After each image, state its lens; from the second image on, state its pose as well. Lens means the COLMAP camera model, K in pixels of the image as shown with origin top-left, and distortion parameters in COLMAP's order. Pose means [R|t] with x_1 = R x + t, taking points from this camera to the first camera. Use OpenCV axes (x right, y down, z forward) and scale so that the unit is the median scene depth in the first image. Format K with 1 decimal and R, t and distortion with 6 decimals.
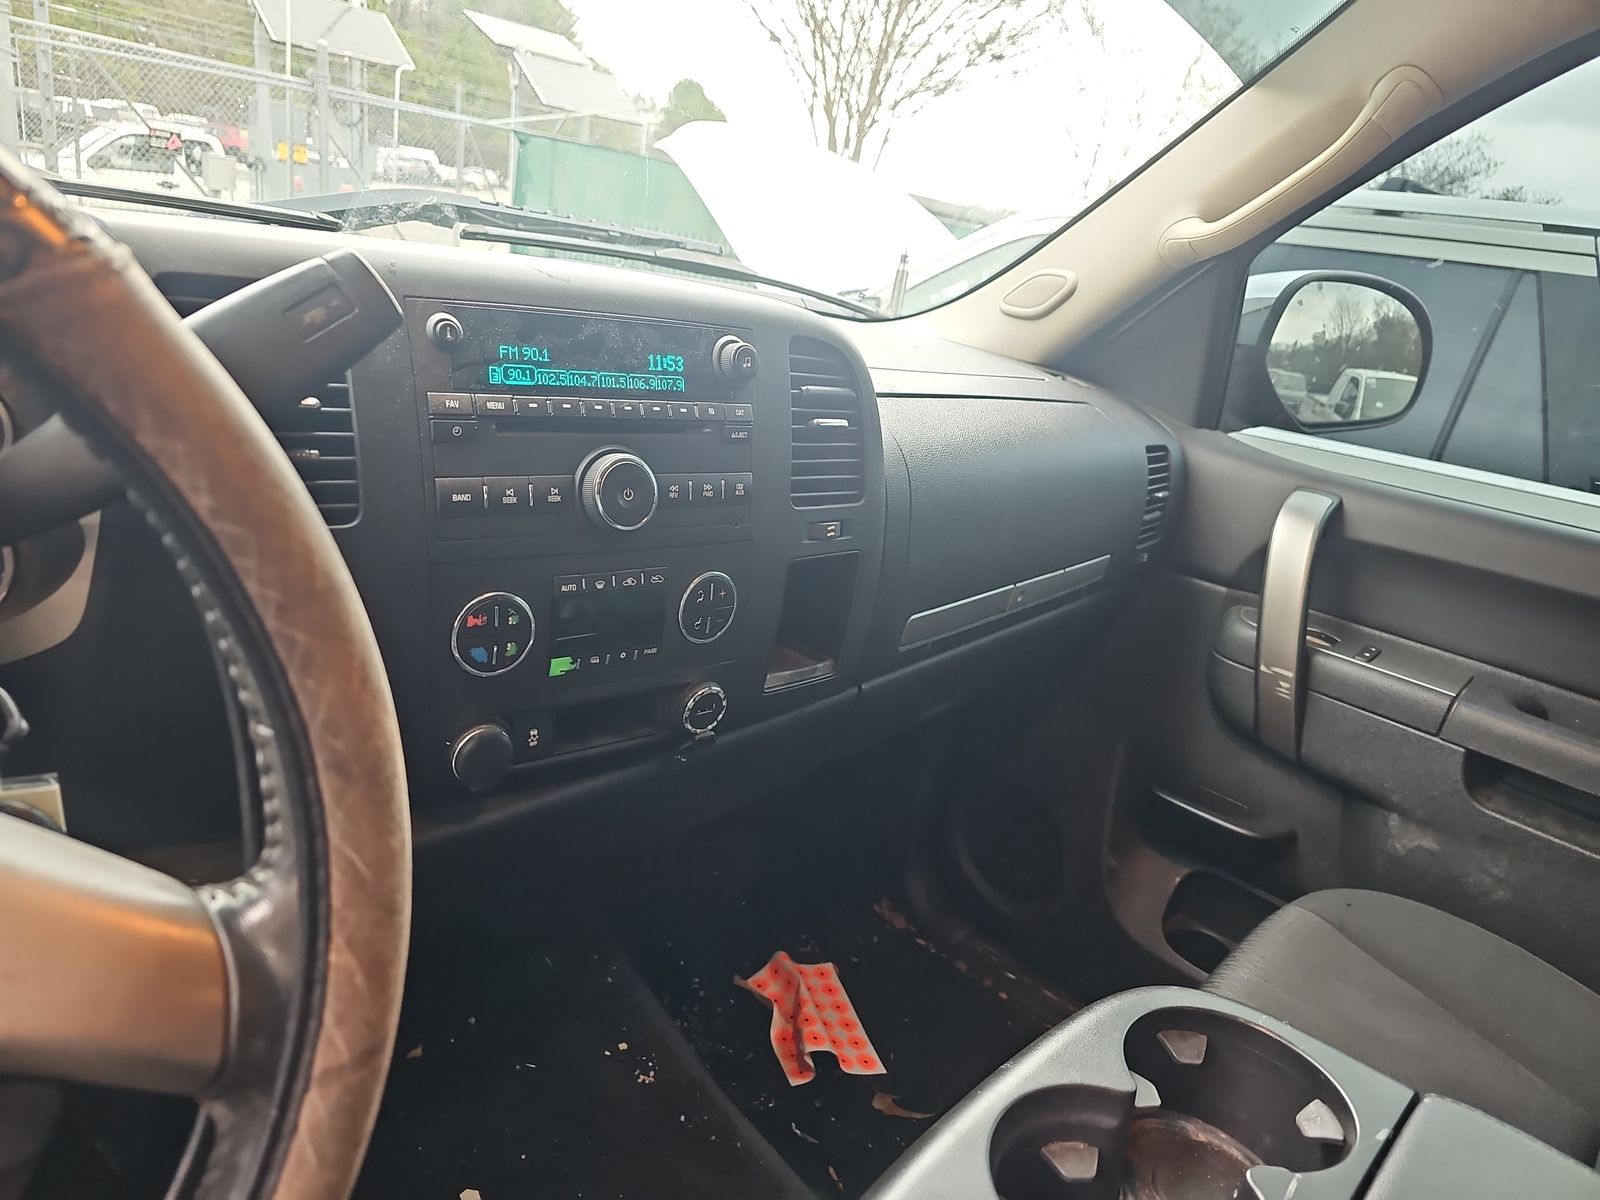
lens RADIAL K [[1058.2, 0, 766.6], [0, 1058.2, 604.3], [0, 0, 1]] dist [0.046251, -0.032356]
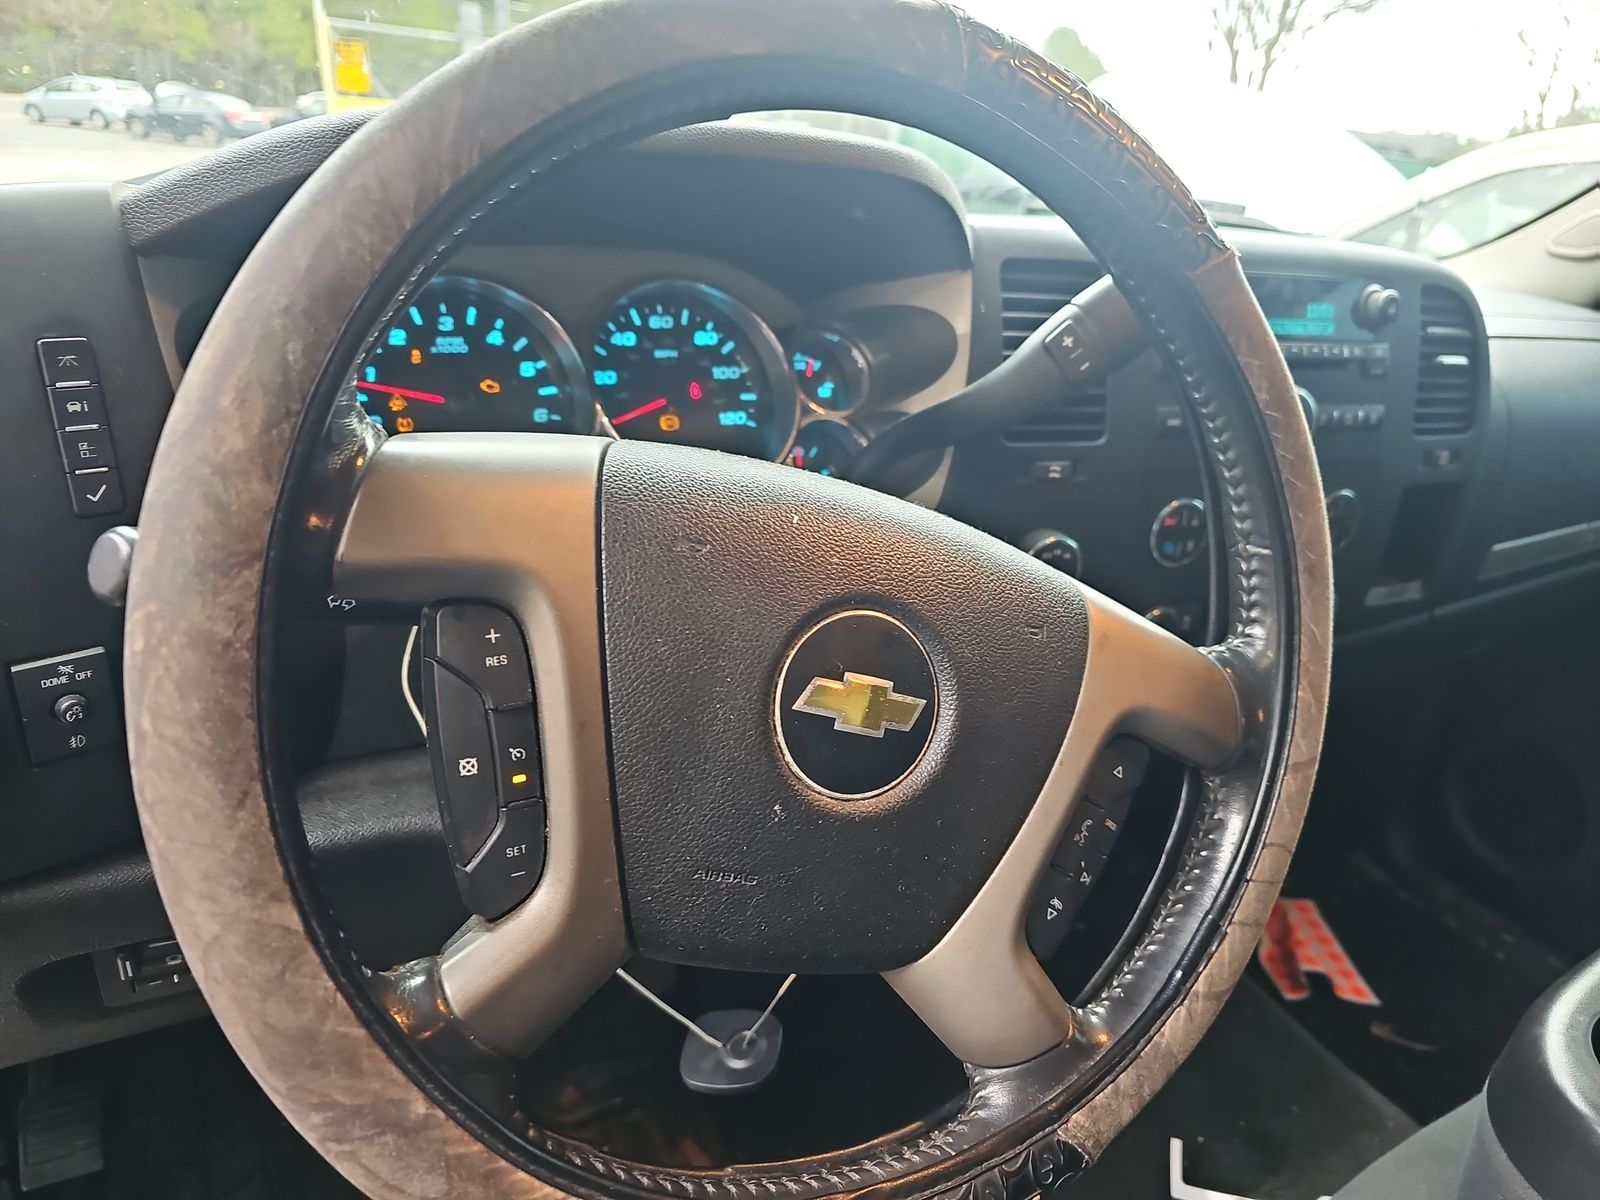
lens RADIAL K [[1058.2, 0, 805.3], [0, 1058.2, 593.2], [0, 0, 1]] dist [0.046251, -0.032356]
pose [[0.955981, 0.040287, -0.290649, -0.255835], [-0.034112, 0.999072, 0.026285, 0.066304], [0.291438, -0.015214, 0.956469, -0.276065]]
